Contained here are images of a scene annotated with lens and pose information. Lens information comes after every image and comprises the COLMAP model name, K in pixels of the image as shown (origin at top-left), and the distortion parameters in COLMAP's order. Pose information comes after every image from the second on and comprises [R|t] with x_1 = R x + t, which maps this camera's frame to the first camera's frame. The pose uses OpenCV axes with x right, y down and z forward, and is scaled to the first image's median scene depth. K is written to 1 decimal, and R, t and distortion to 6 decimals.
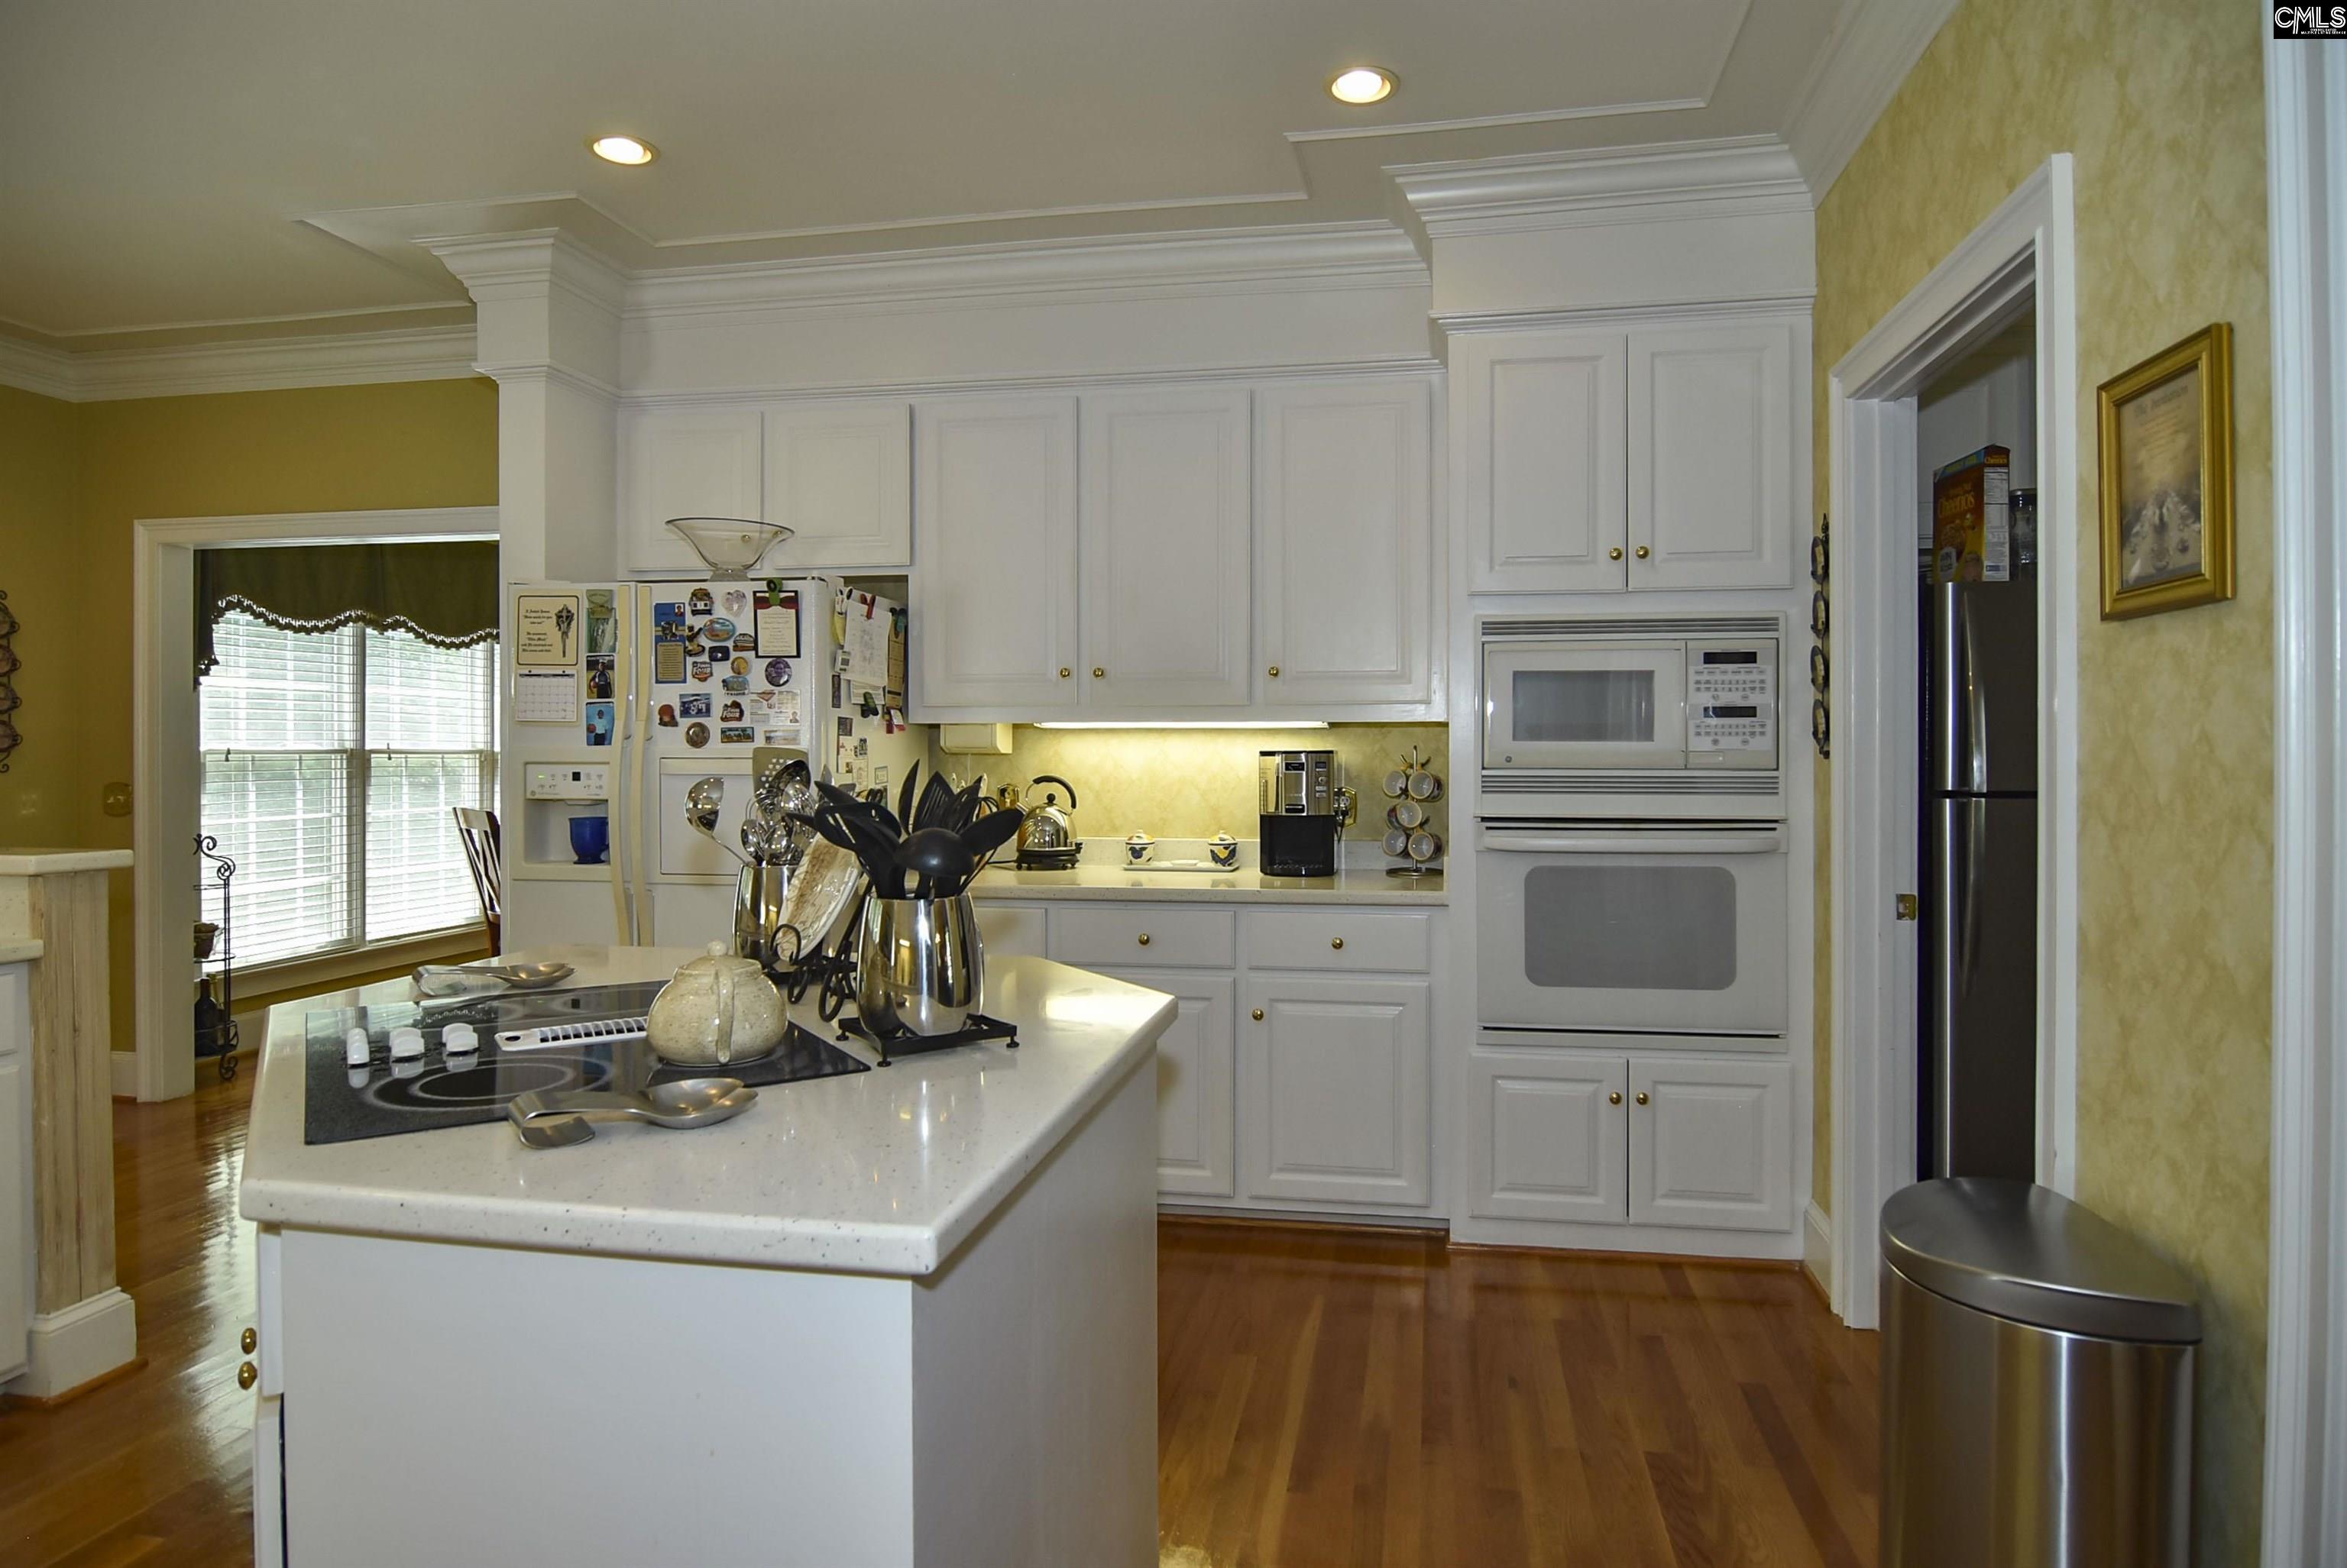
lens RADIAL K [[1301.5, 0, 1180.9], [0, 1301.5, 747.7], [0, 0, 1]] dist [-0.021056, -0.000816]
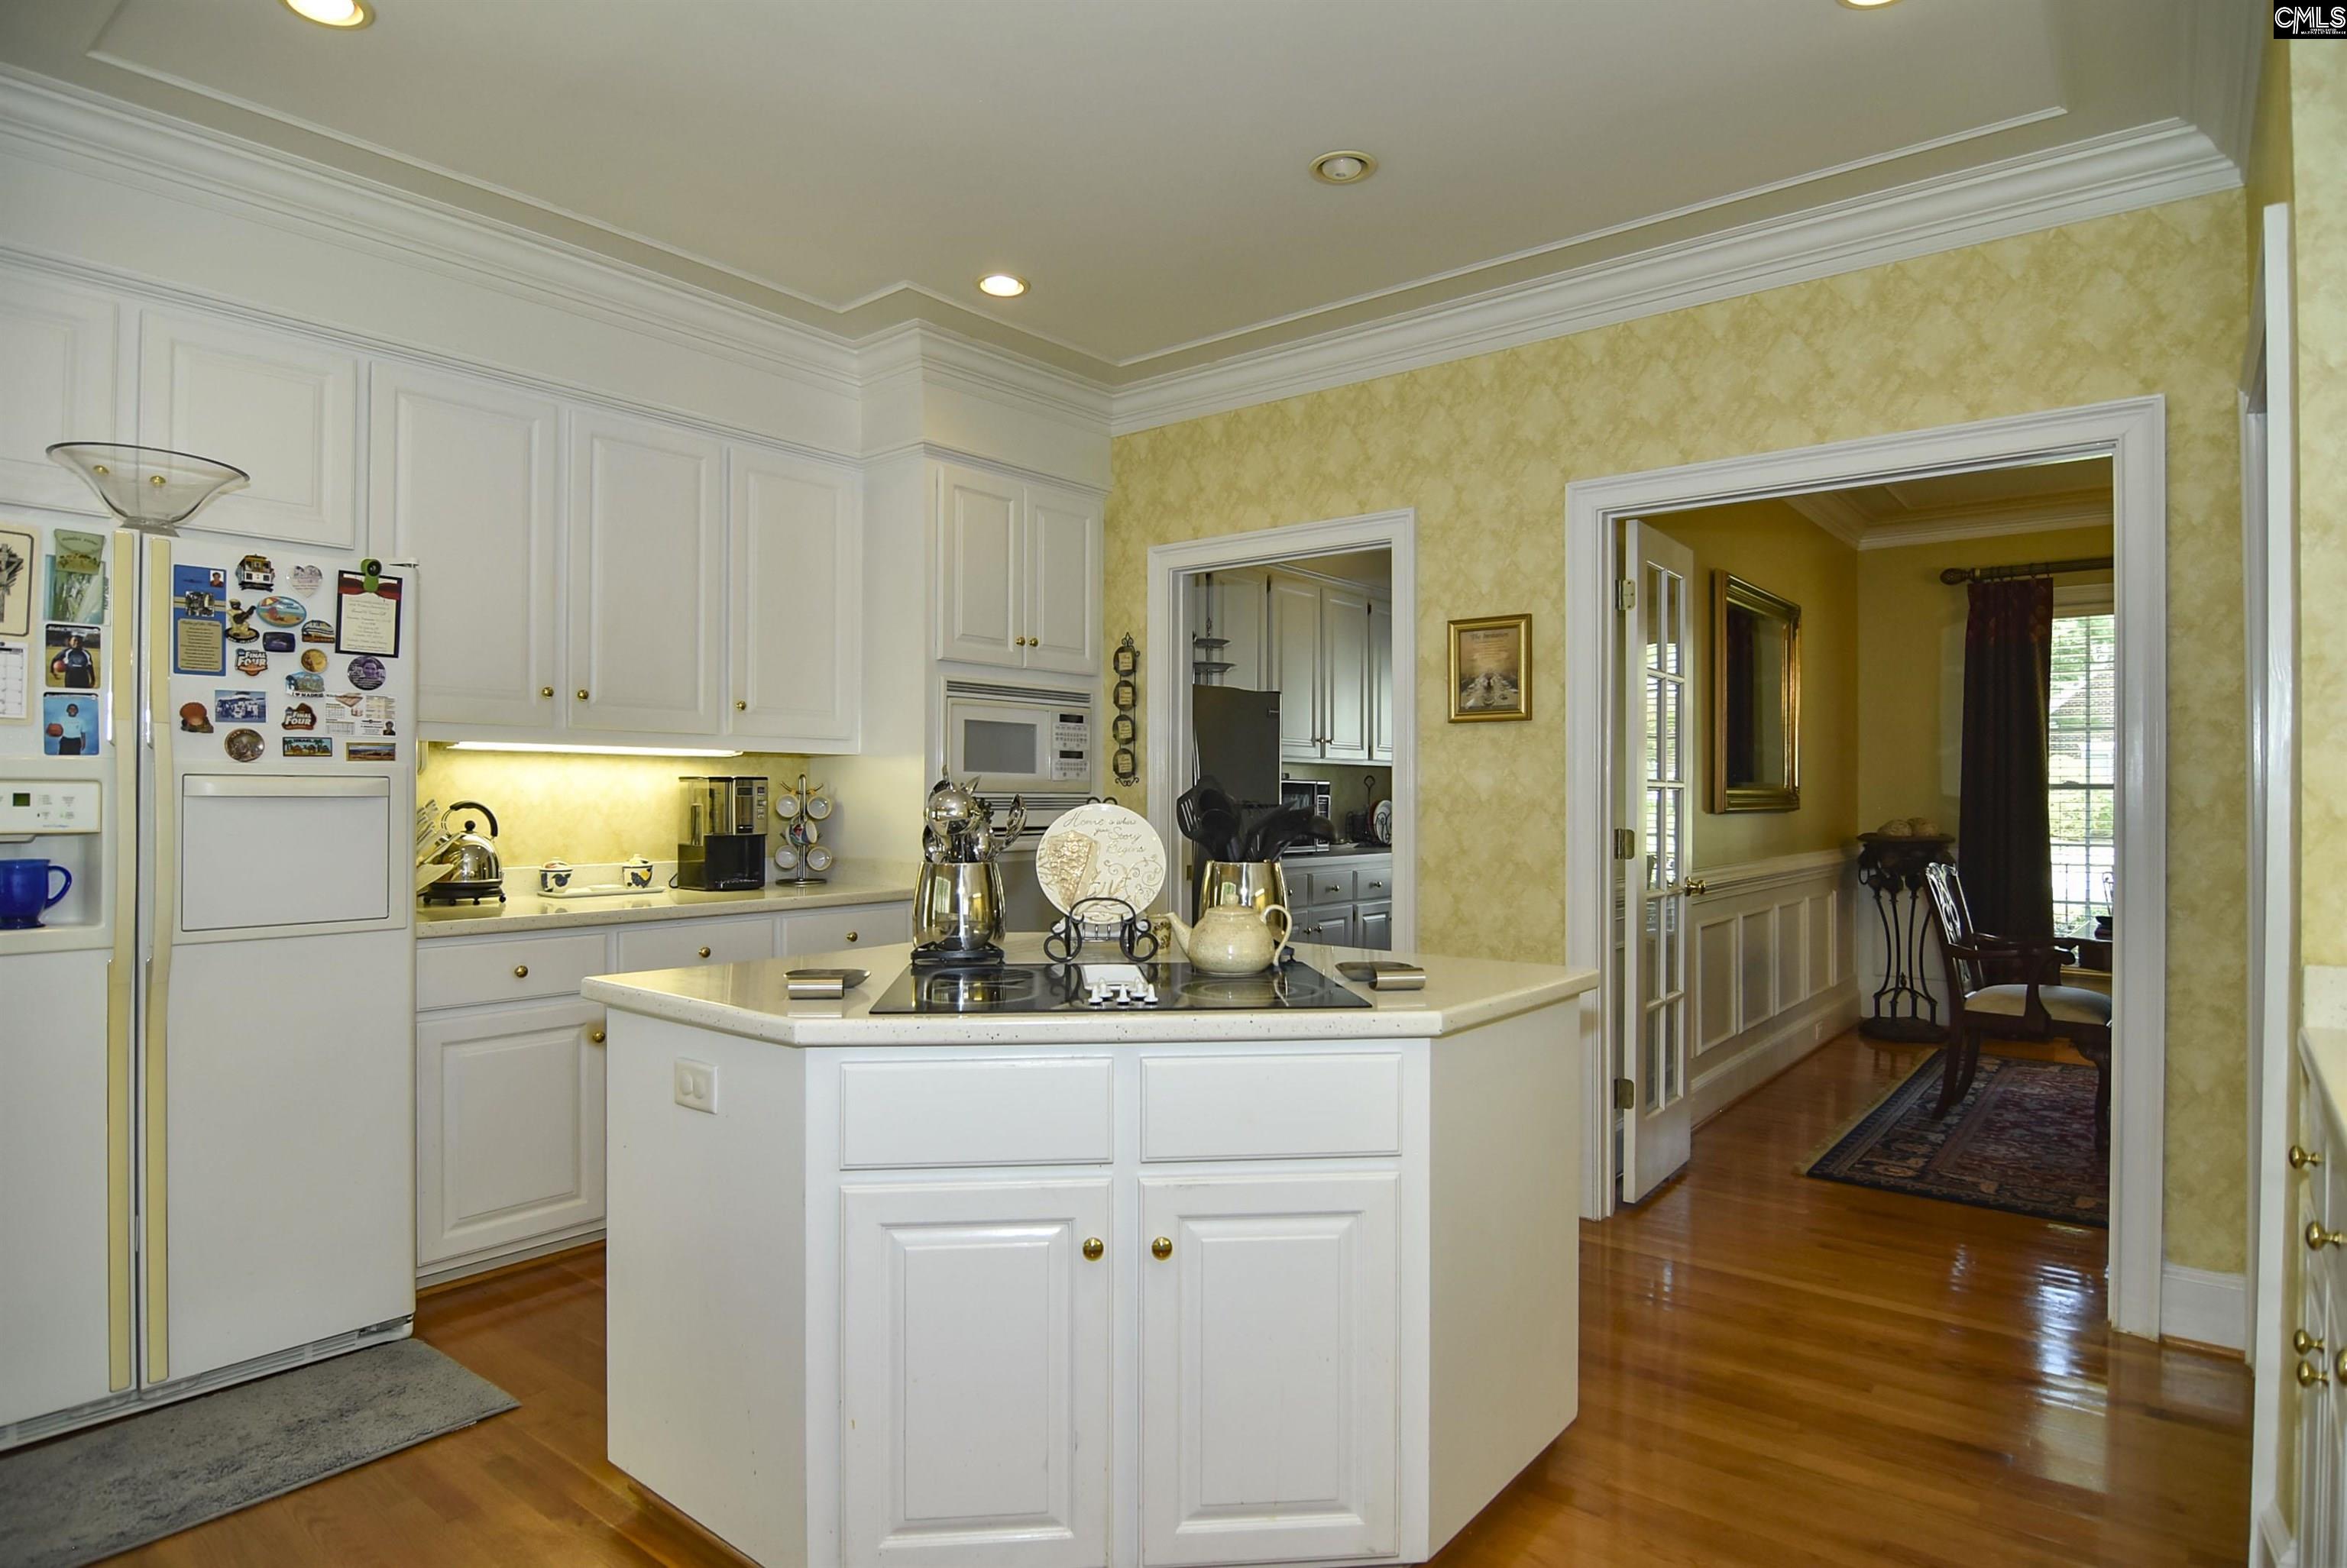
lens RADIAL K [[1277.4, 0, 1186.0], [0, 1277.4, 787.0], [0, 0, 1]] dist [-0.005268, -0.015704]
pose [[0.486159, 0.006944, 0.873843, -0.756264], [-0.006780, 0.999968, -0.004174, 0.014337], [-0.873844, -0.003895, 0.486190, 0.149586]]
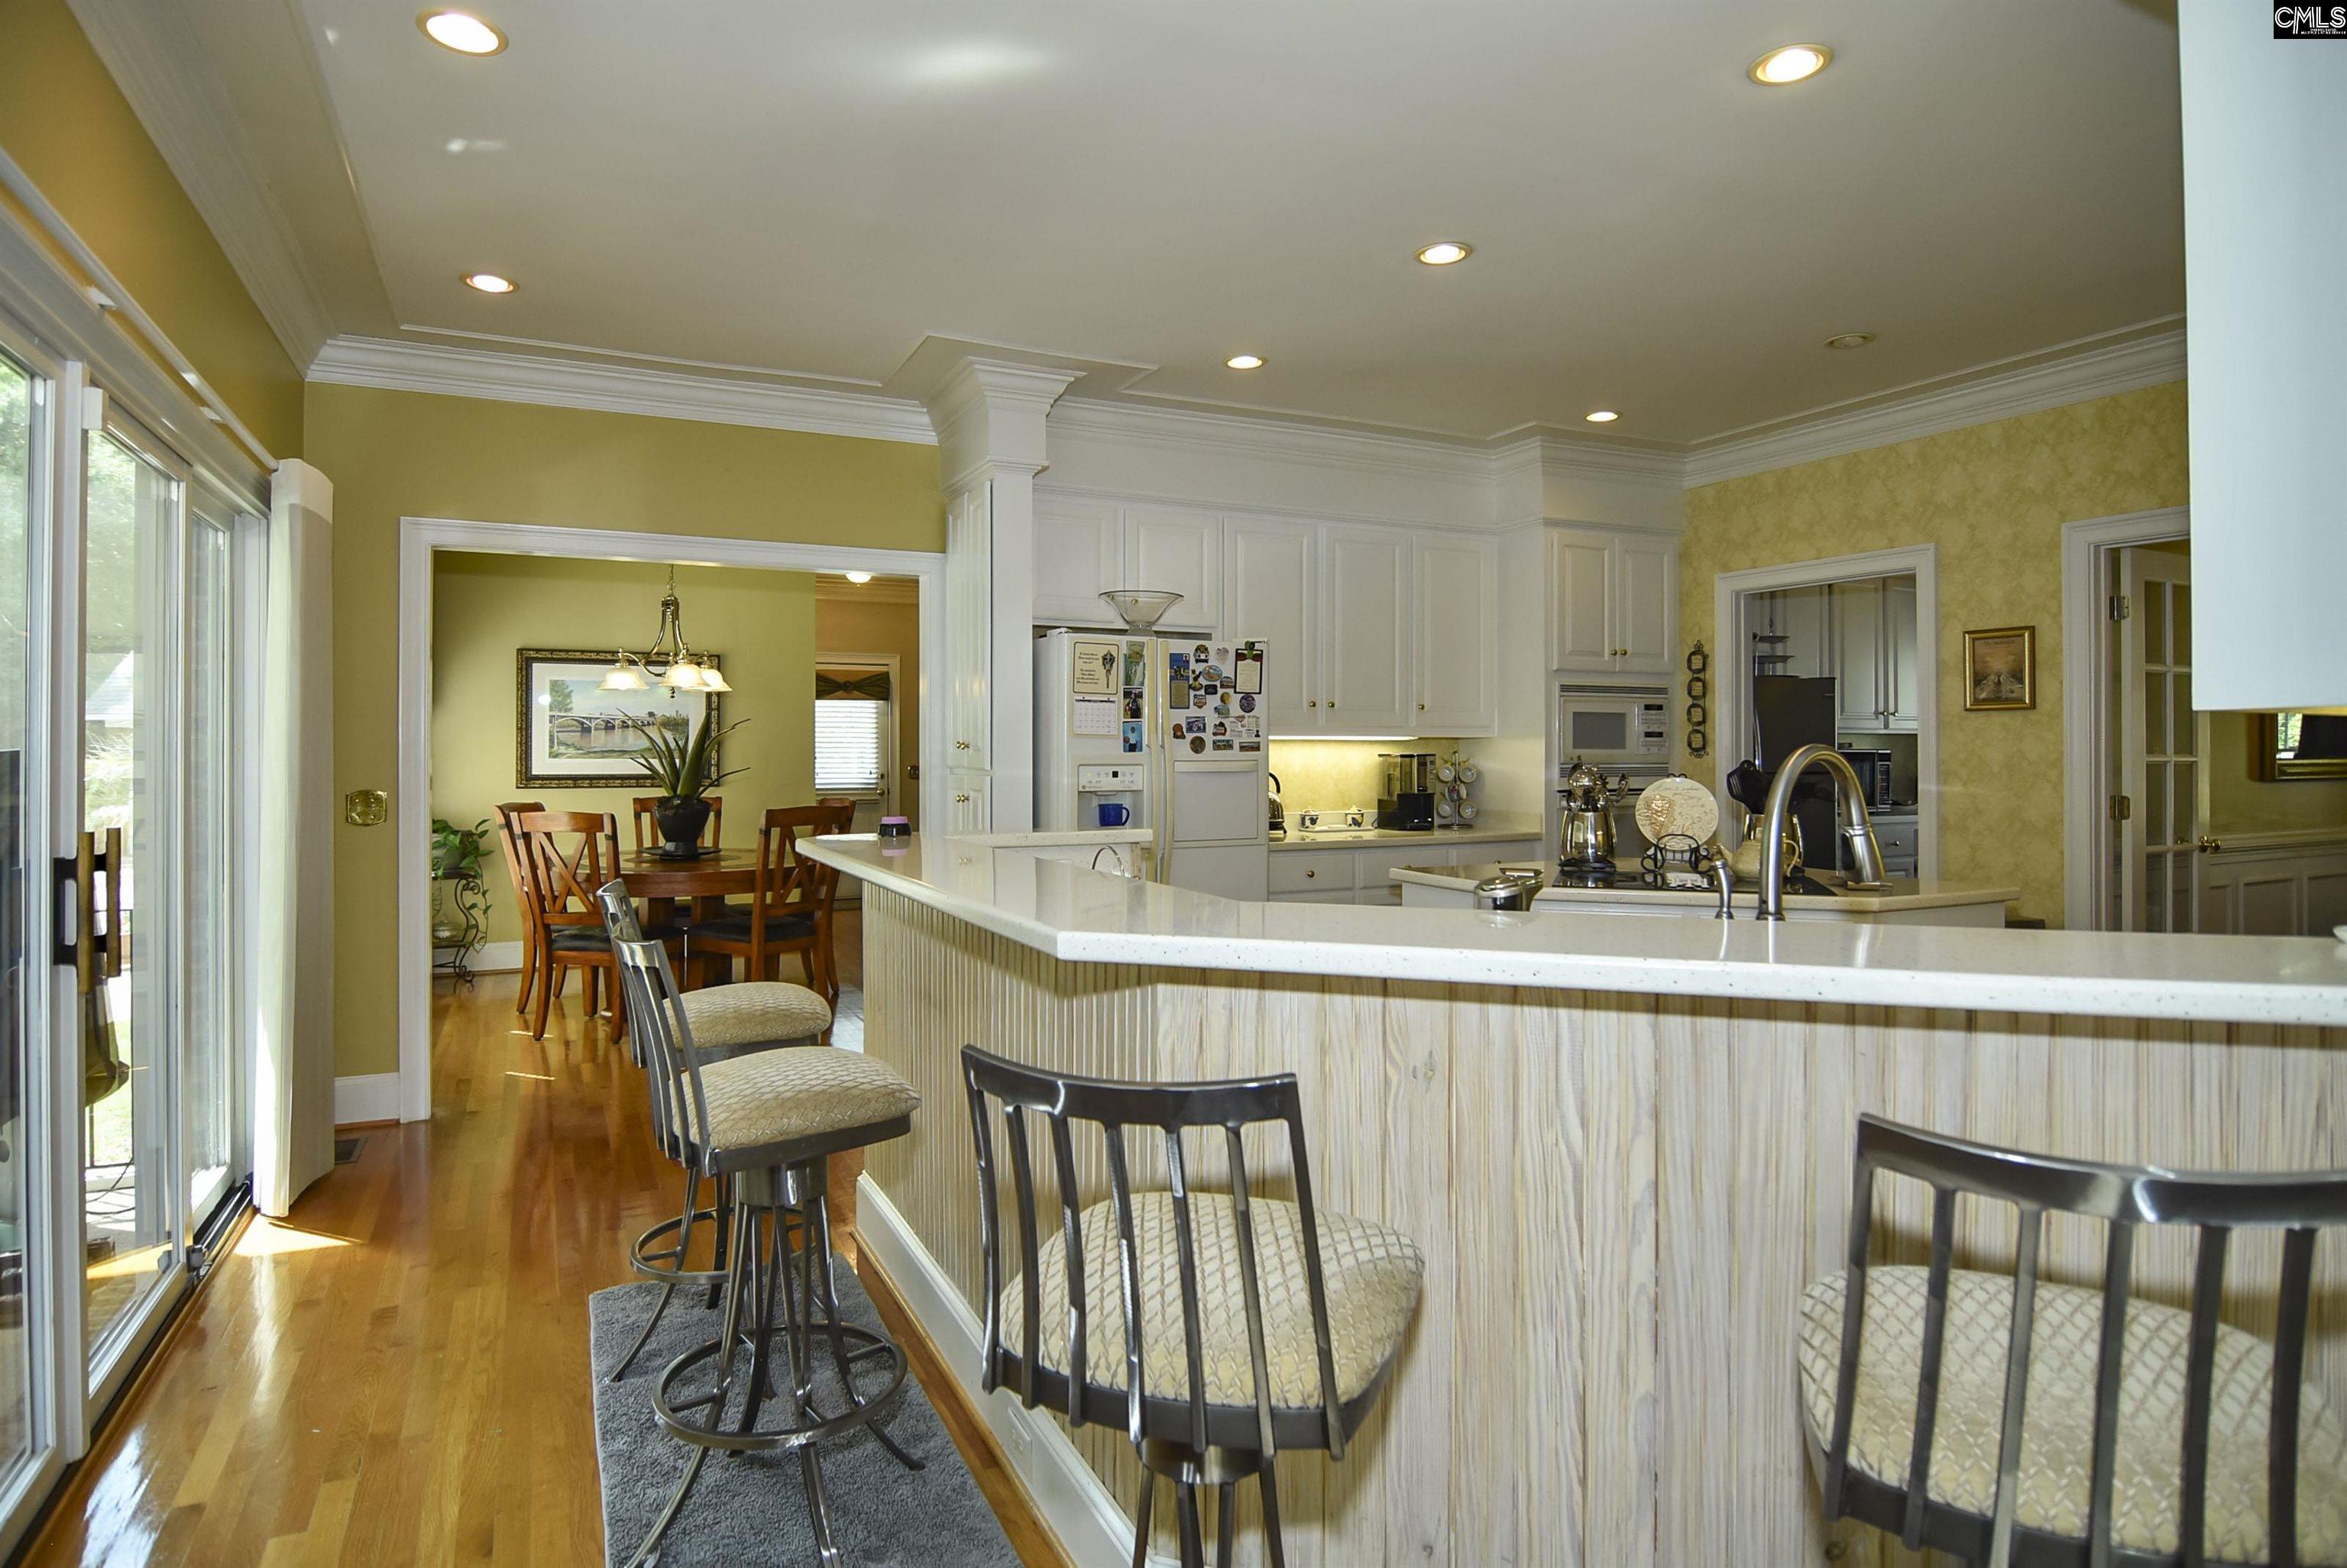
lens RADIAL K [[1301.5, 0, 1180.9], [0, 1301.5, 747.7], [0, 0, 1]] dist [-0.021056, -0.000816]
pose [[0.808260, 0.000348, 0.588826, -1.250766], [-0.001531, 0.999998, 0.001511, -0.008652], [-0.588824, -0.002123, 0.808258, -0.173729]]
